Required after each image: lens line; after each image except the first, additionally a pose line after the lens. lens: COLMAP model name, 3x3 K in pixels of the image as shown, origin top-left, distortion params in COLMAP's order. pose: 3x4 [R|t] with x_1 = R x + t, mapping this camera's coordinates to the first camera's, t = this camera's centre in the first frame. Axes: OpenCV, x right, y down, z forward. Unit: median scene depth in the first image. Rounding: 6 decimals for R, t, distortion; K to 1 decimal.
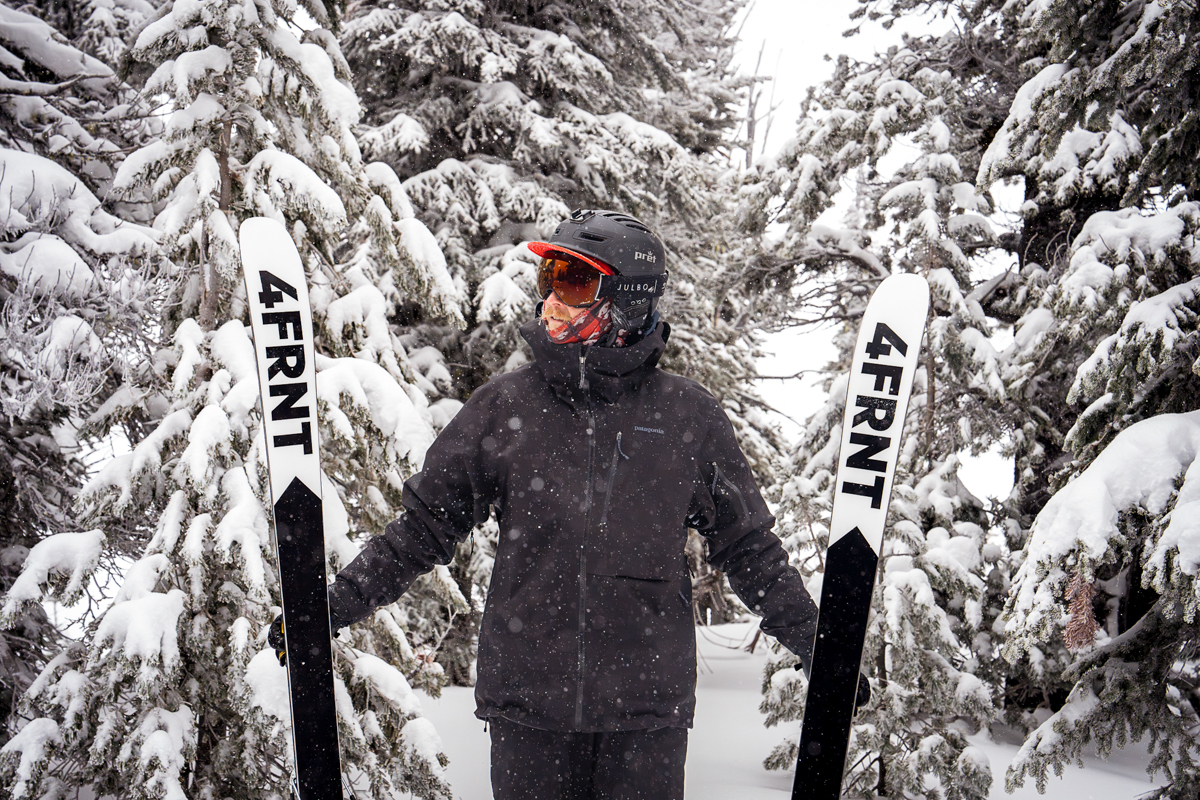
lens RADIAL K [[2121.9, 0, 600.0], [0, 2121.9, 400.0], [0, 0, 1]] dist [0.175803, -0.025170]
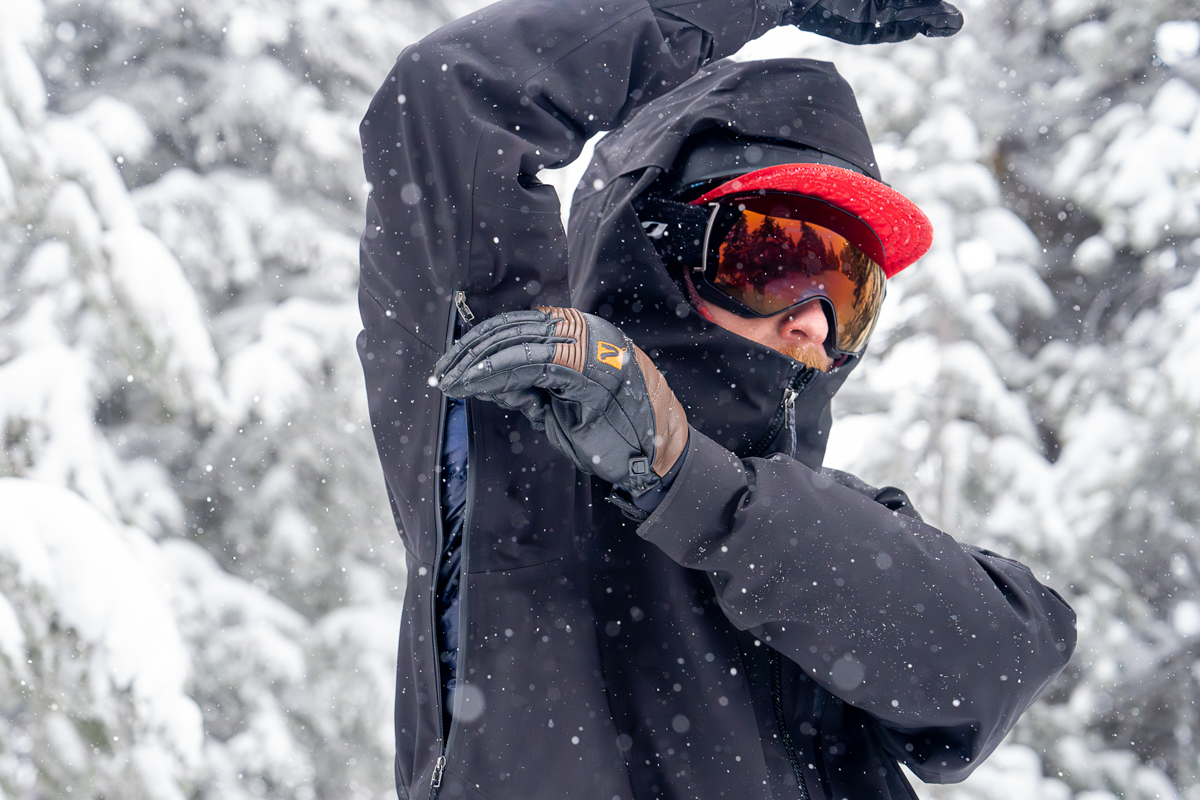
lens RADIAL K [[2549.9, 0, 599.7], [0, 2549.9, 457.5], [0, 0, 1]] dist [0.169875, 0.041563]
pose [[0.994582, 0.006377, 0.103758, -0.036374], [-0.003515, 0.999609, -0.027741, -0.007751], [-0.103894, 0.027226, 0.994216, 0.318934]]
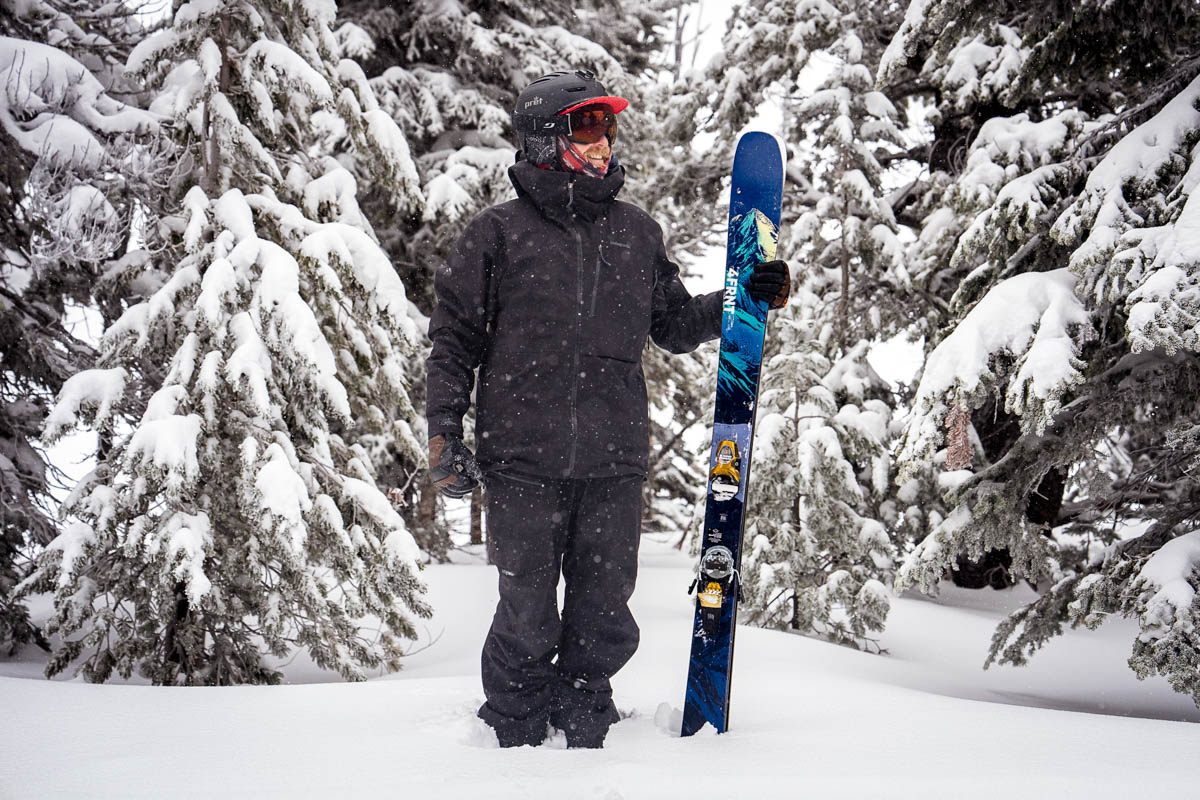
lens RADIAL K [[2223.5, 0, 670.0], [0, 2223.5, 400.4], [0, 0, 1]] dist [0.136310, 0.100629]
pose [[0.997669, 0.000340, 0.068234, -0.015851], [-0.002018, 0.999697, 0.024529, 0.037205], [-0.068205, -0.024609, 0.997368, -0.176863]]
